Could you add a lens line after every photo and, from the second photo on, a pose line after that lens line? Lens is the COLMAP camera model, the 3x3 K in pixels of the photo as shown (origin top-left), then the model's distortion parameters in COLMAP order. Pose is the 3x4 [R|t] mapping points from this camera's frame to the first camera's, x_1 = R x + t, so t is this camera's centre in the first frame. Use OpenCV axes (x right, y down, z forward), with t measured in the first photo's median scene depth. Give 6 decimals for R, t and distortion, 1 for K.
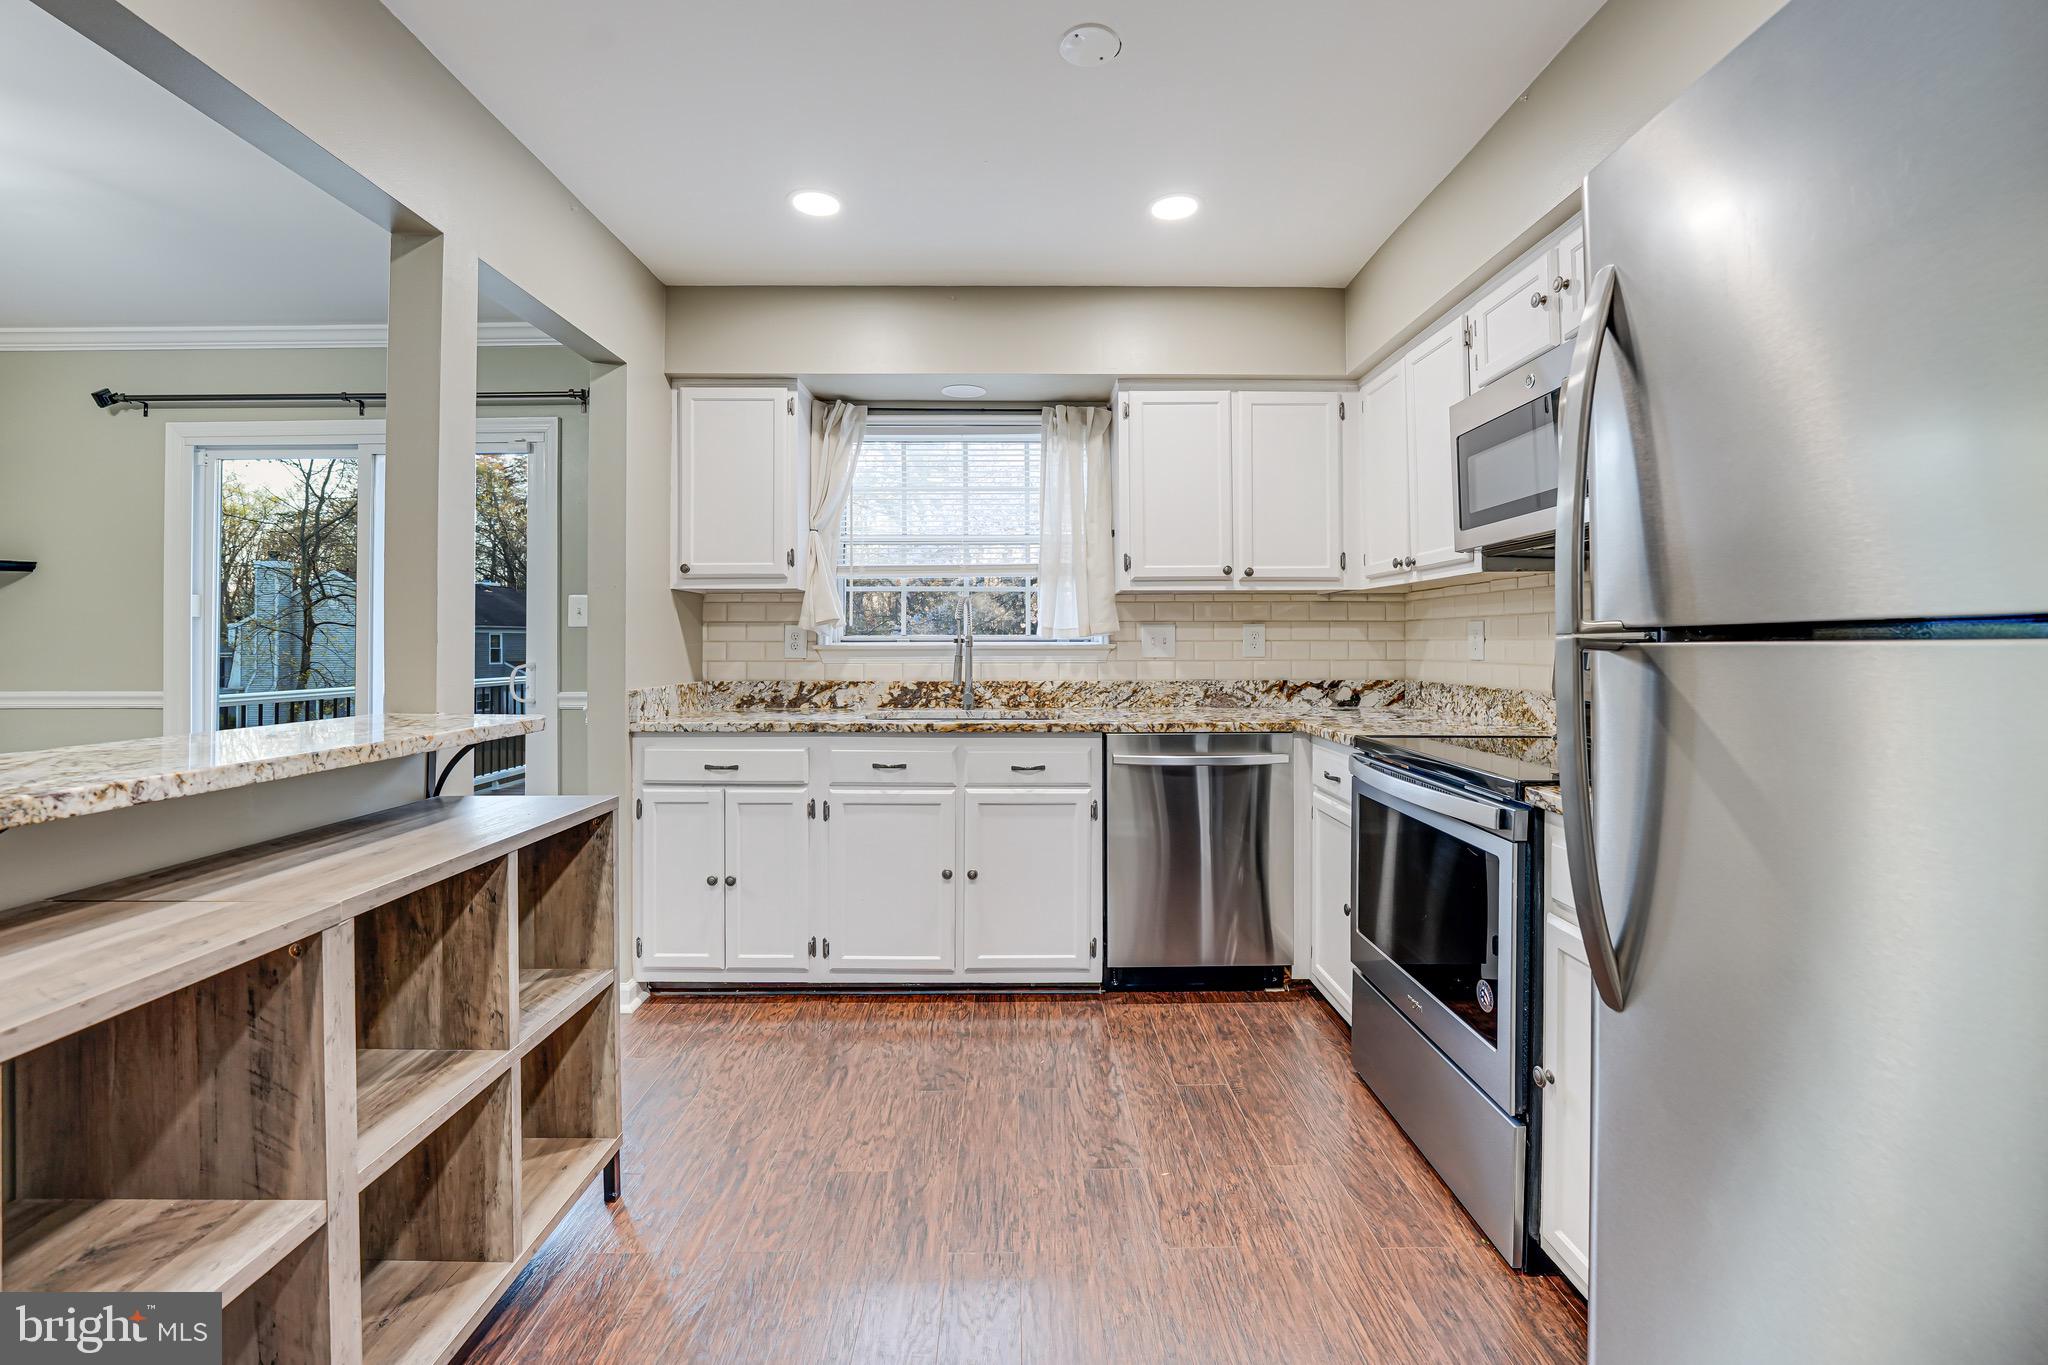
lens RADIAL K [[849.9, 0, 1021.5], [0, 849.9, 638.2], [0, 0, 1]] dist [-0.015541, 0.000388]
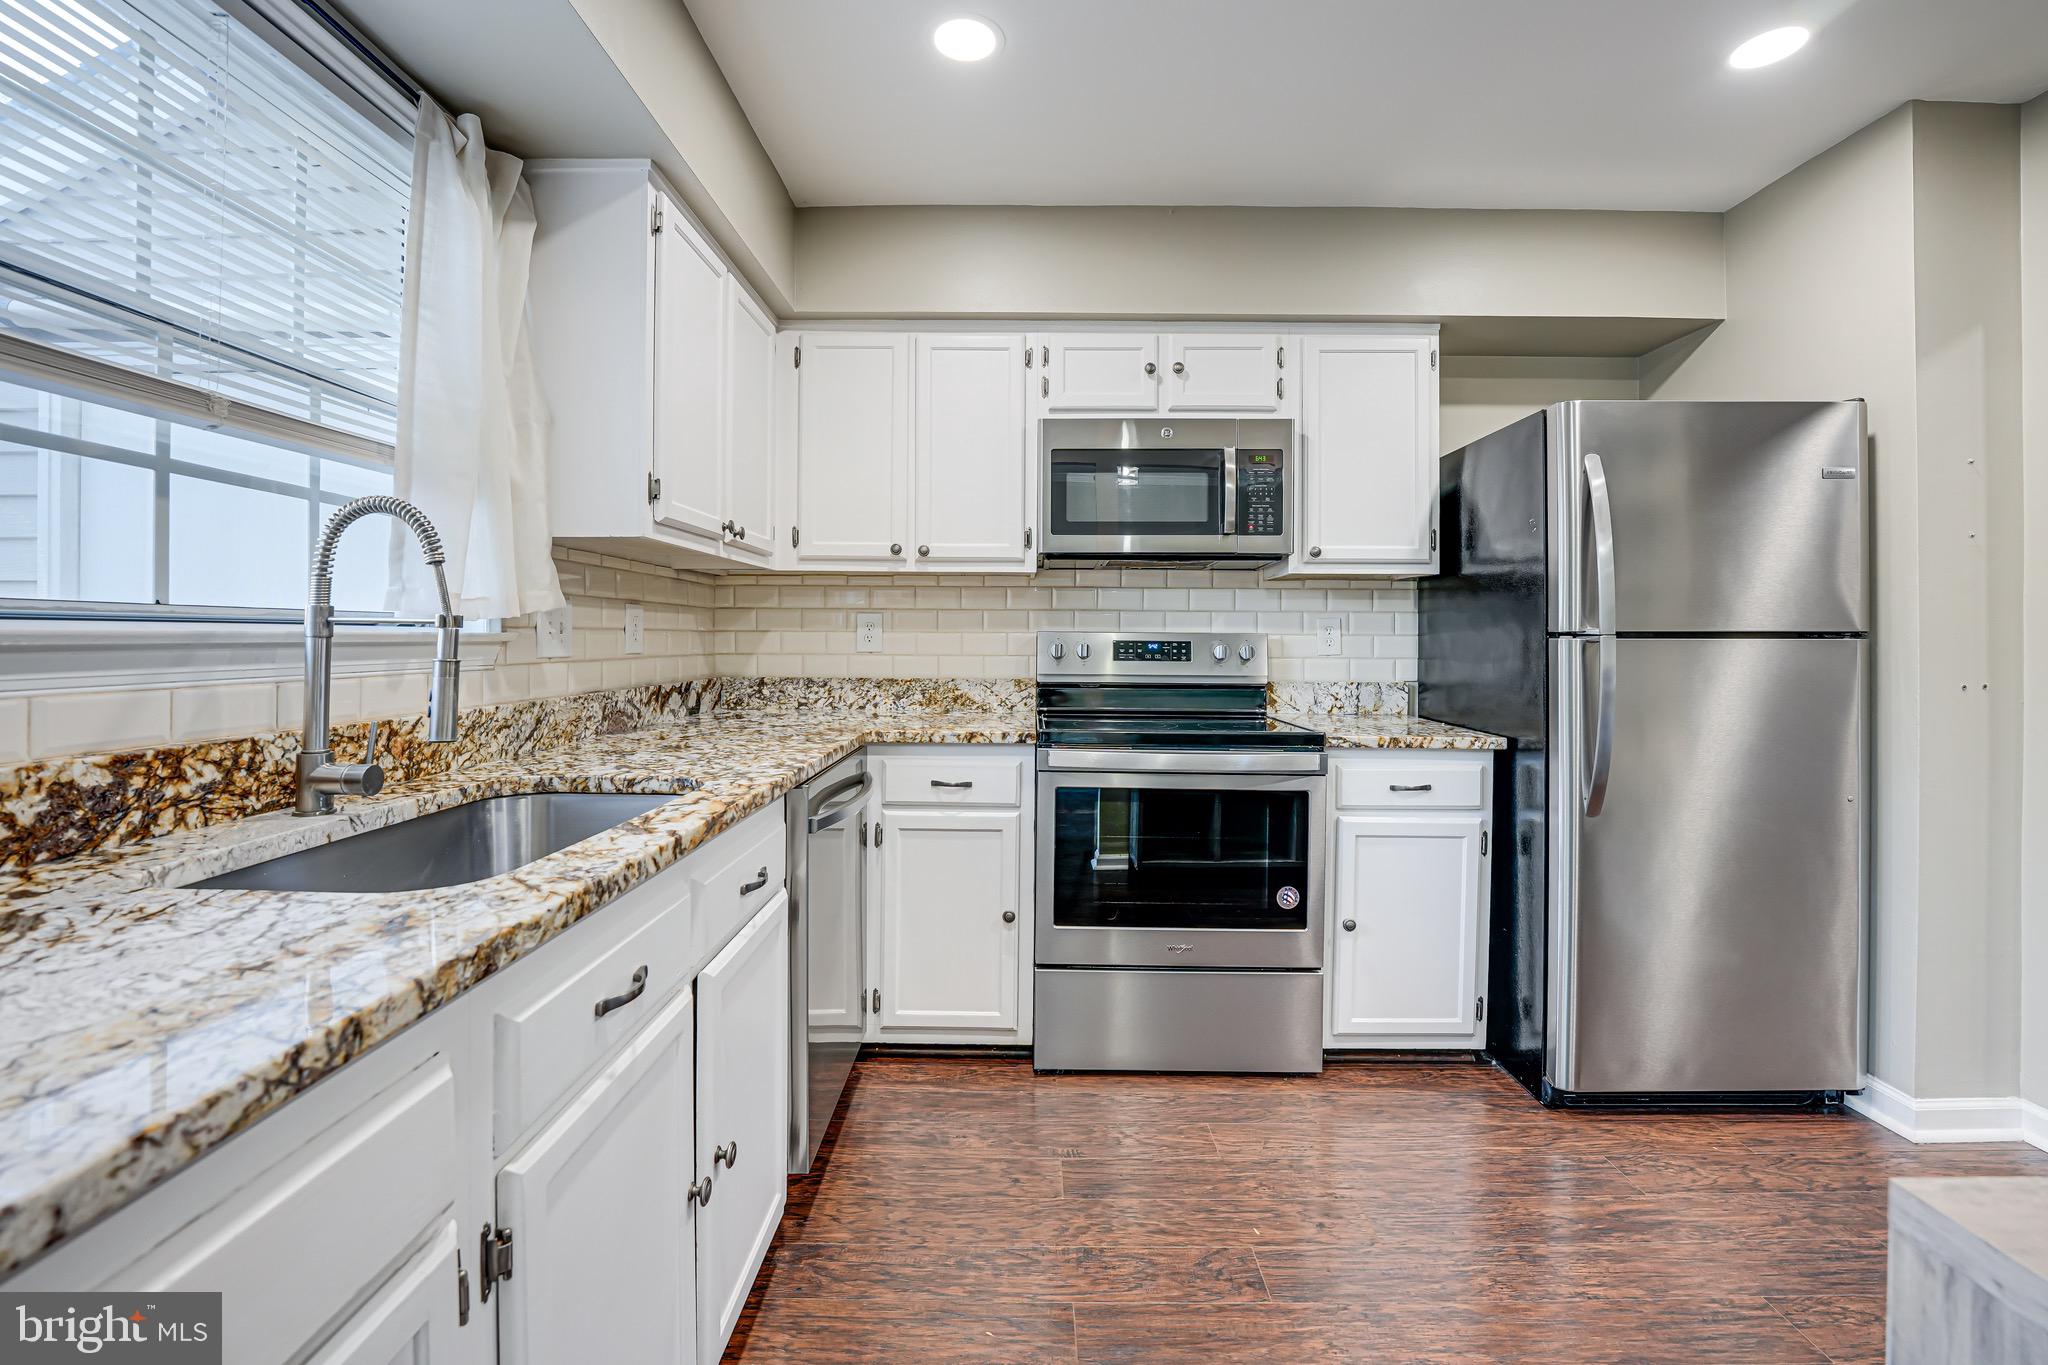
lens RADIAL K [[849.9, 0, 1024.9], [0, 849.9, 635.5], [0, 0, 1]] dist [-0.015541, 0.000388]
pose [[0.024035, 0.004666, 0.999700, -0.399579], [-0.011036, 0.999929, -0.004402, 0.007213], [-0.999650, -0.010926, 0.024085, 0.678565]]
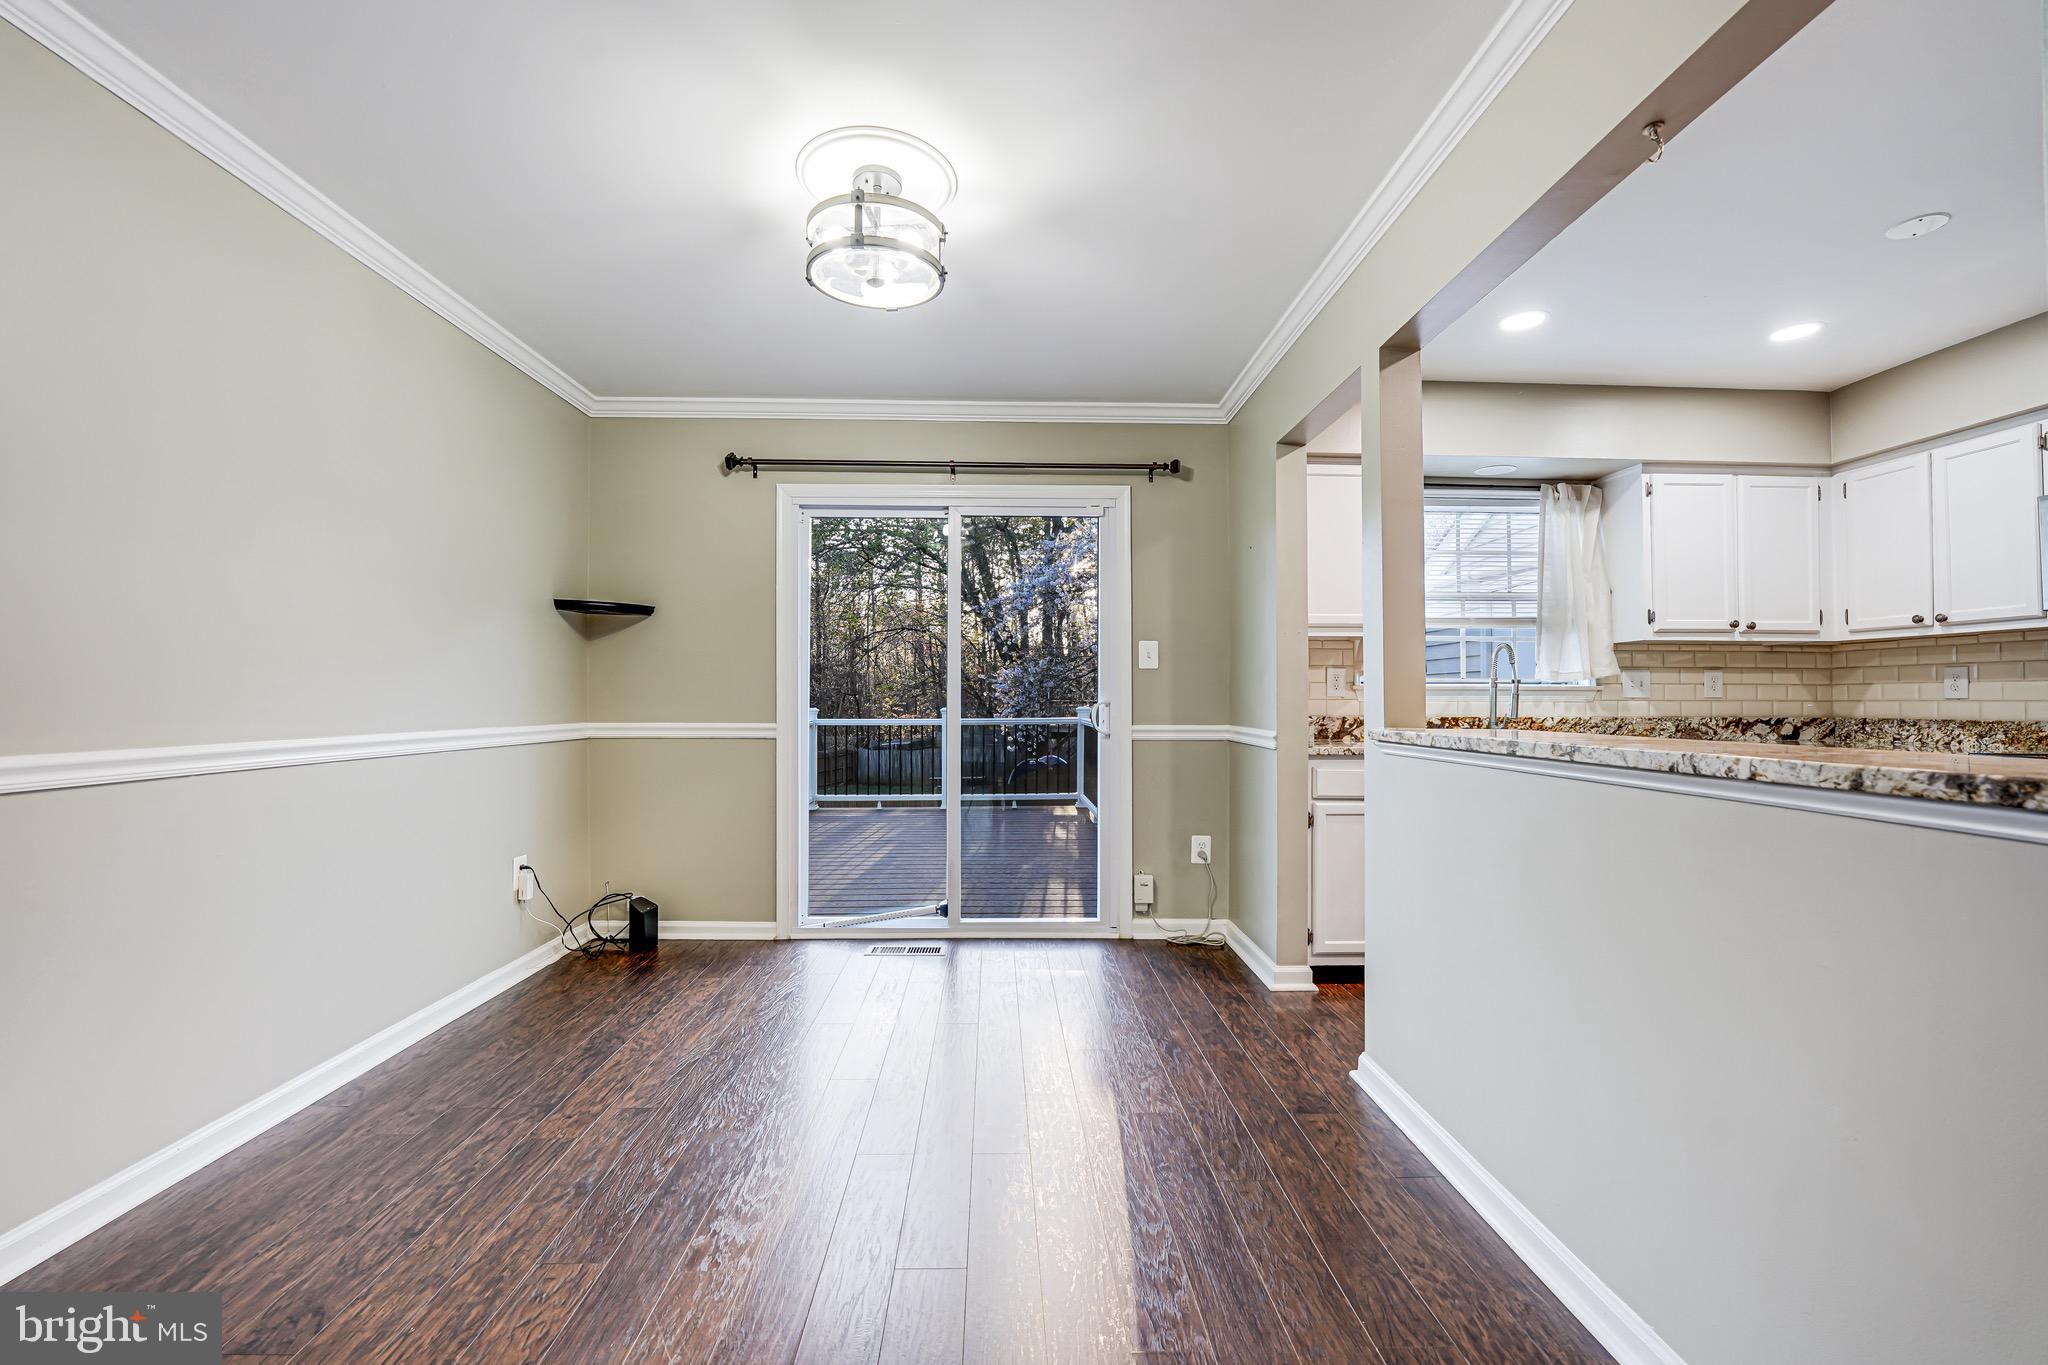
lens RADIAL K [[849.9, 0, 1023.8], [0, 849.9, 683.4], [0, 0, 1]] dist [-0.015541, 0.000388]
pose [[0.999547, 0.005765, 0.029542, -0.728430], [-0.005401, 0.999909, -0.012378, 0.022079], [-0.029611, 0.012213, 0.999487, -0.144877]]
